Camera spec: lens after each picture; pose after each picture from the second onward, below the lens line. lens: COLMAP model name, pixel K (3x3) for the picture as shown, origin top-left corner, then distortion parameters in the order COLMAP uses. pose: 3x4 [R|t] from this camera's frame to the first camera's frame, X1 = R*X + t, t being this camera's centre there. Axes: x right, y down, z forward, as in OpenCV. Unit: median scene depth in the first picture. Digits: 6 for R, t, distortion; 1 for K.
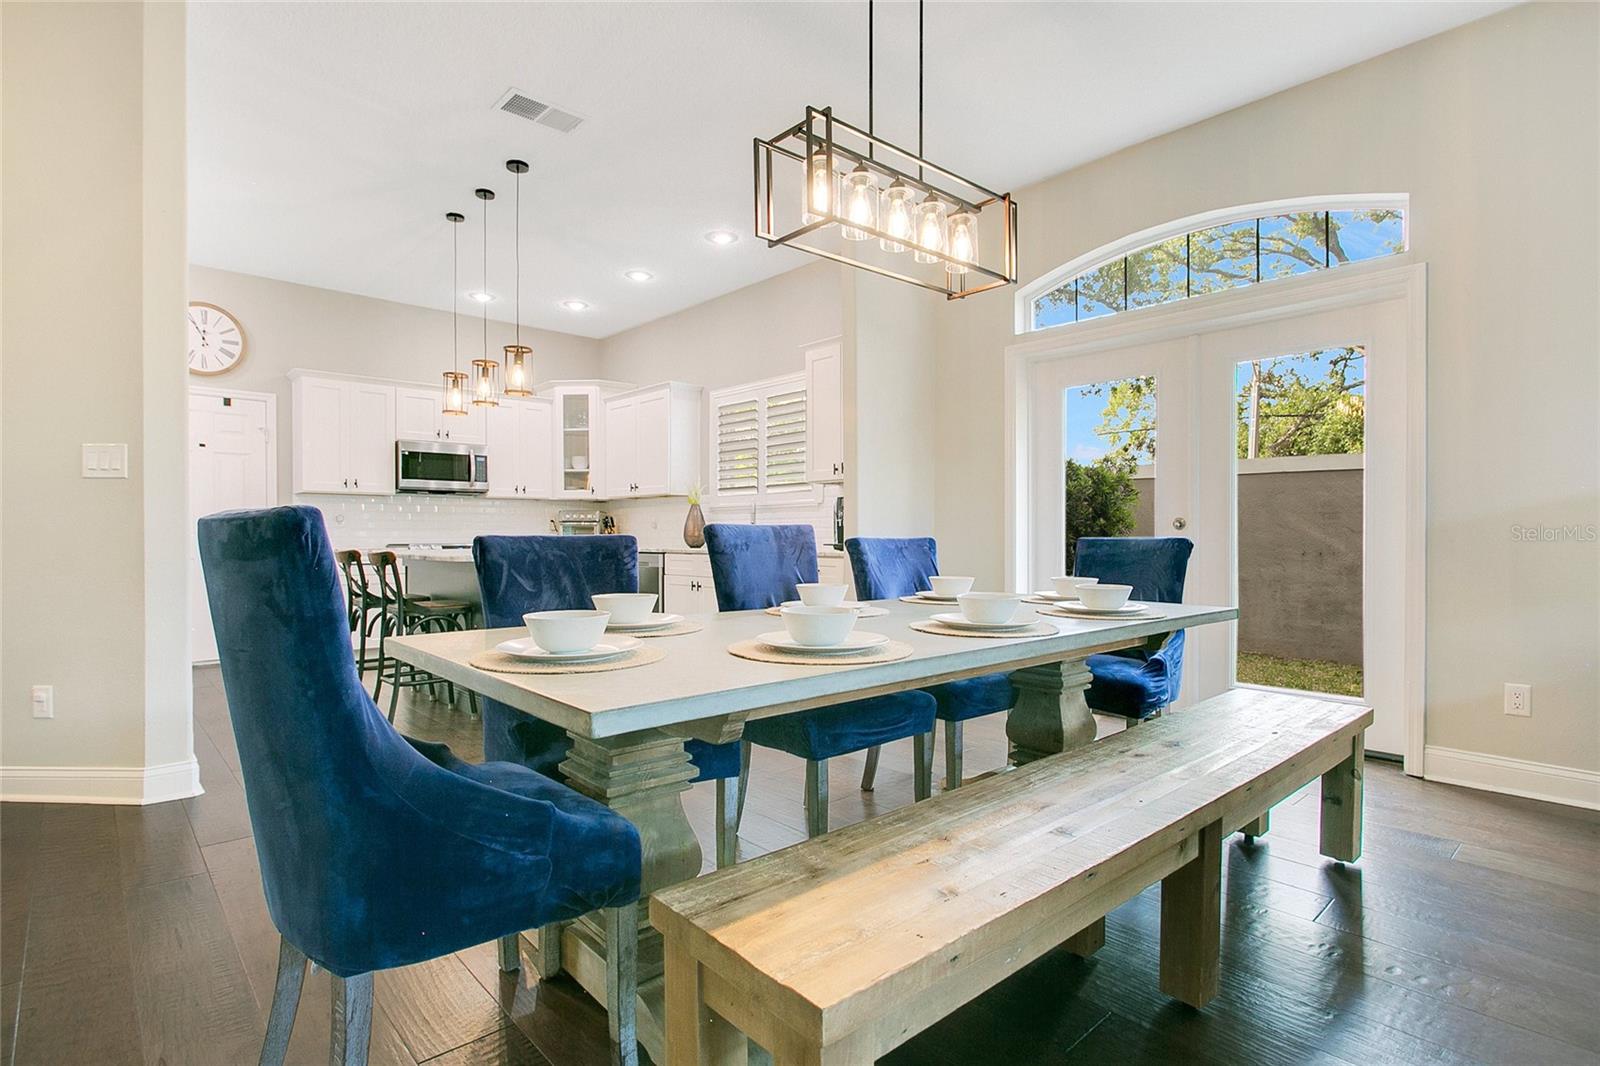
lens RADIAL K [[789.2, 0, 771.2], [0, 789.2, 539.1], [0, 0, 1]] dist [0.003075, 0.000590]
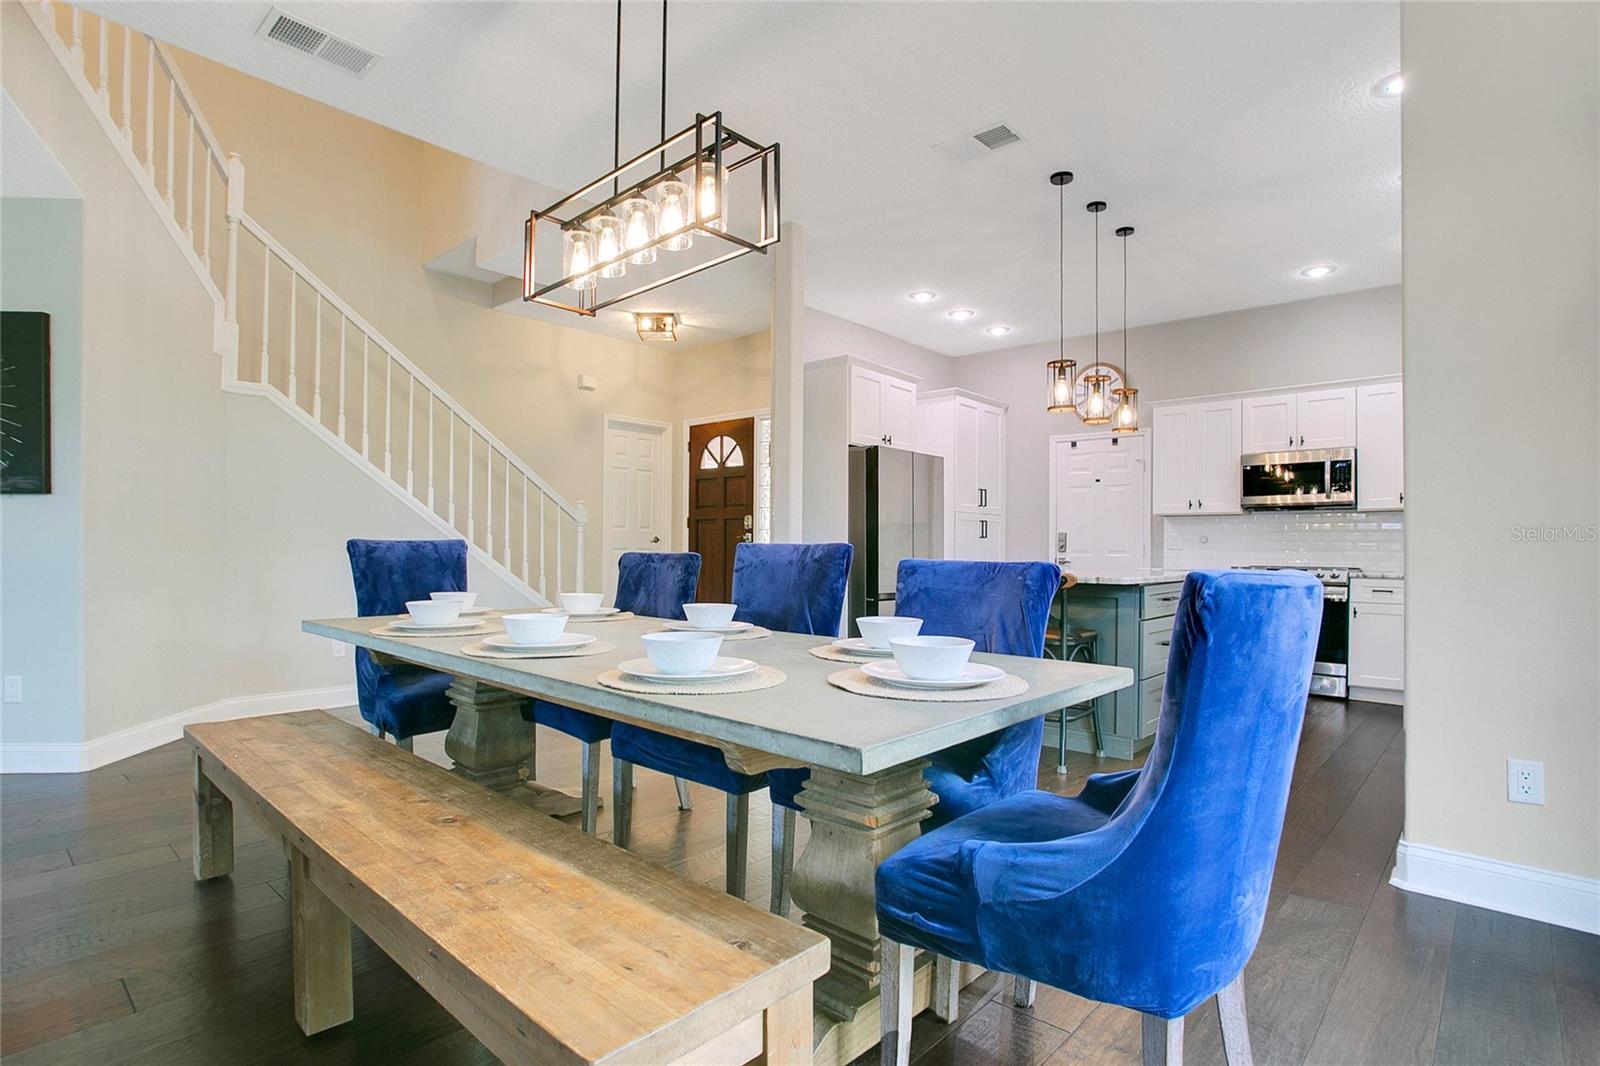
lens RADIAL K [[801.3, 0, 802.0], [0, 801.3, 547.0], [0, 0, 1]] dist [-0.074736, 0.039851]
pose [[0.126940, -0.003484, -0.991904, 0.383350], [-0.015516, 0.999865, -0.005497, -0.002885], [0.991789, 0.016088, 0.126869, 0.359312]]
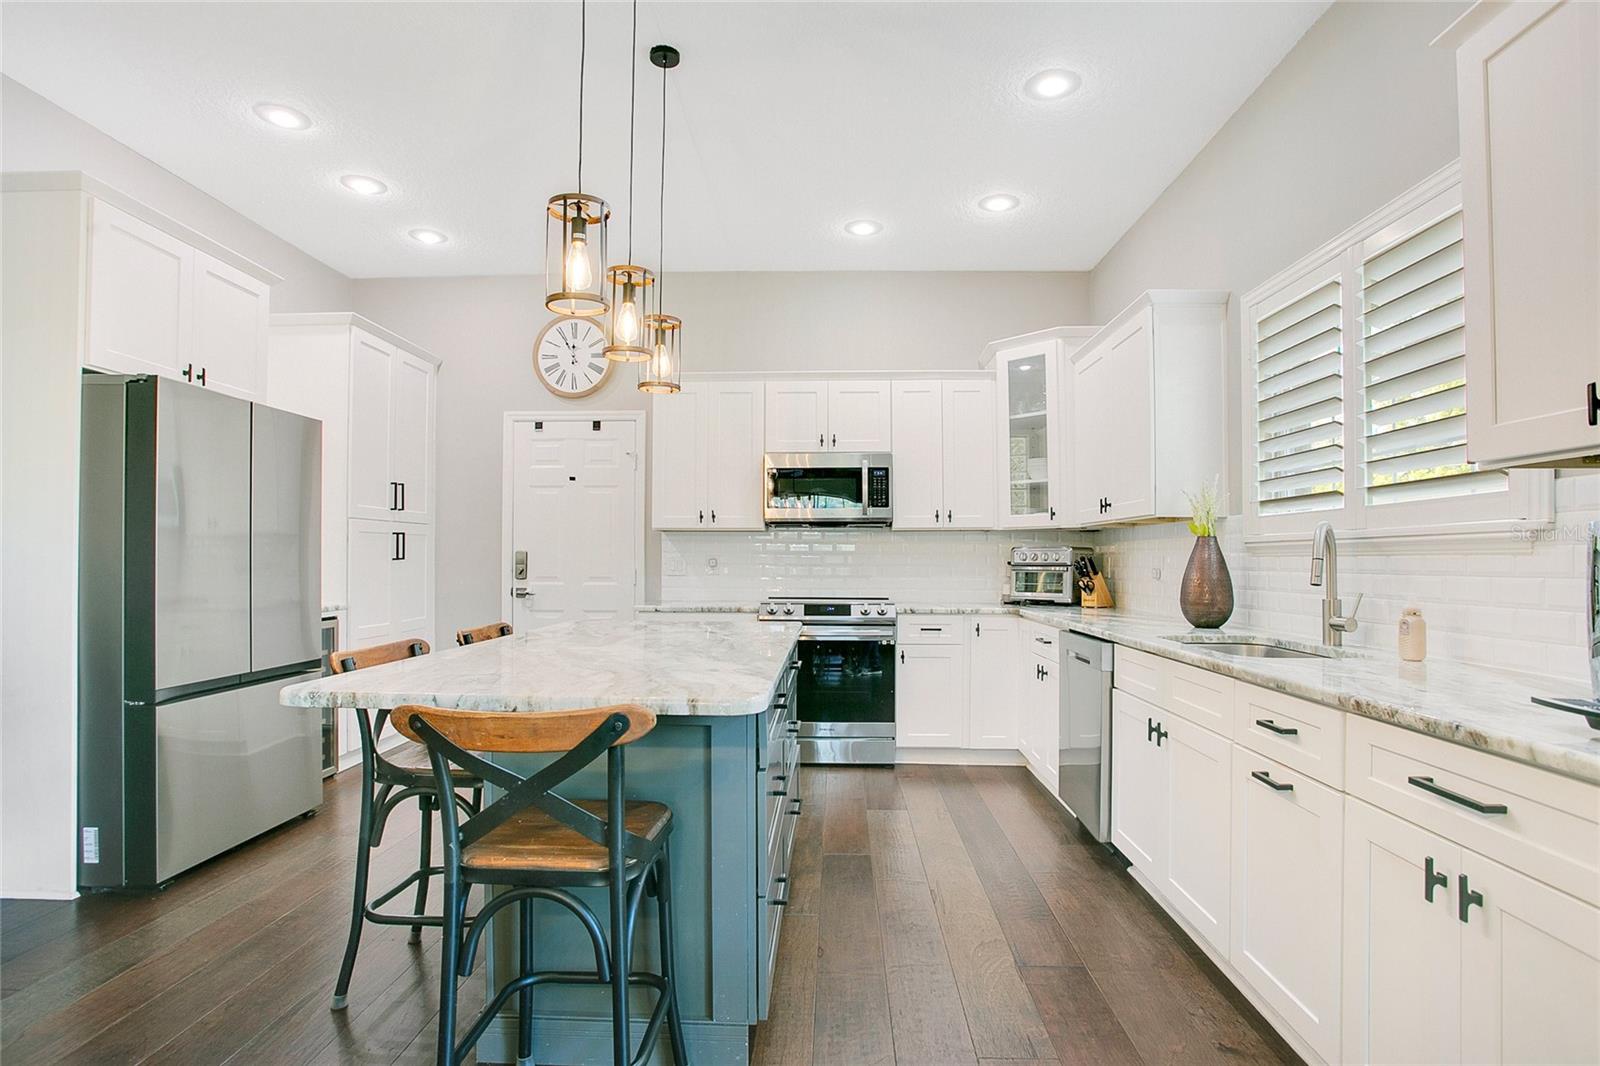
lens RADIAL K [[801.3, 0, 802.0], [0, 801.3, 547.0], [0, 0, 1]] dist [-0.074736, 0.039851]
pose [[0.729891, -0.008030, -0.683516, 0.049440], [-0.007984, 0.999763, -0.020271, -0.025649], [0.683517, 0.020253, 0.729654, 0.485940]]
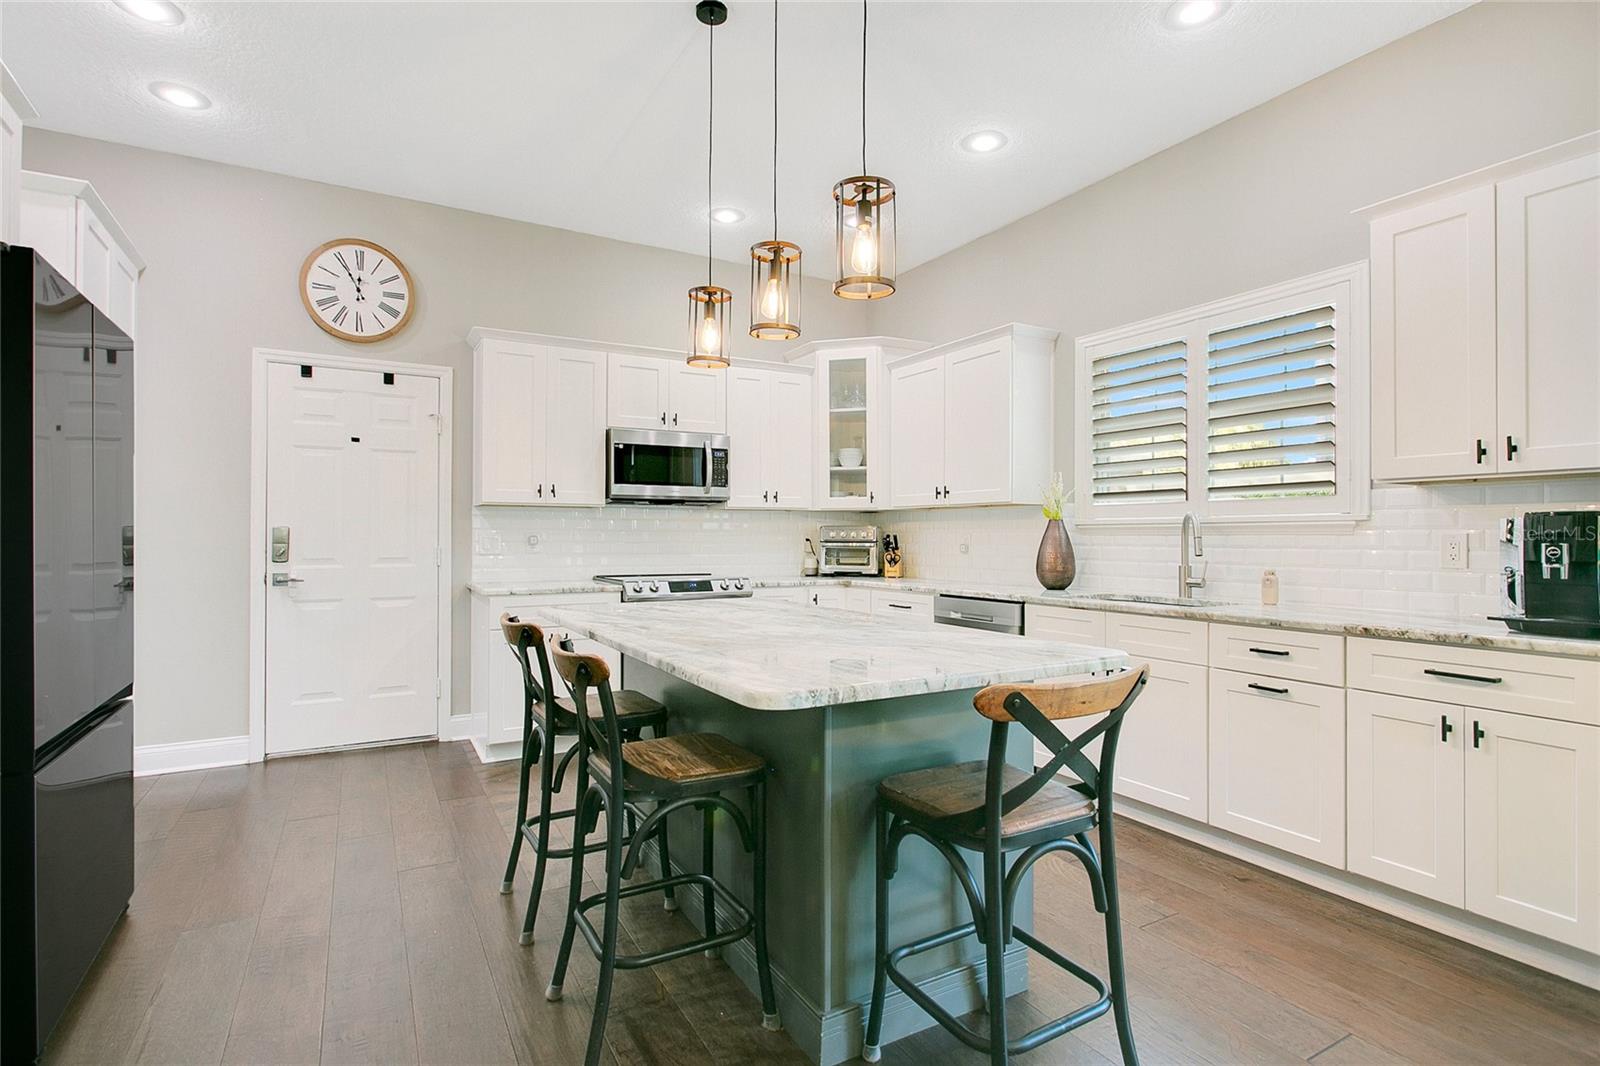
lens RADIAL K [[783.8, 0, 789.0], [0, 783.8, 528.1], [0, 0, 1]] dist [-0.001963, -0.000583]
pose [[0.977575, 0.000450, -0.210586, -0.169700], [-0.004031, 0.999855, -0.016574, -0.025812], [0.210548, 0.017051, 0.977435, 0.353809]]
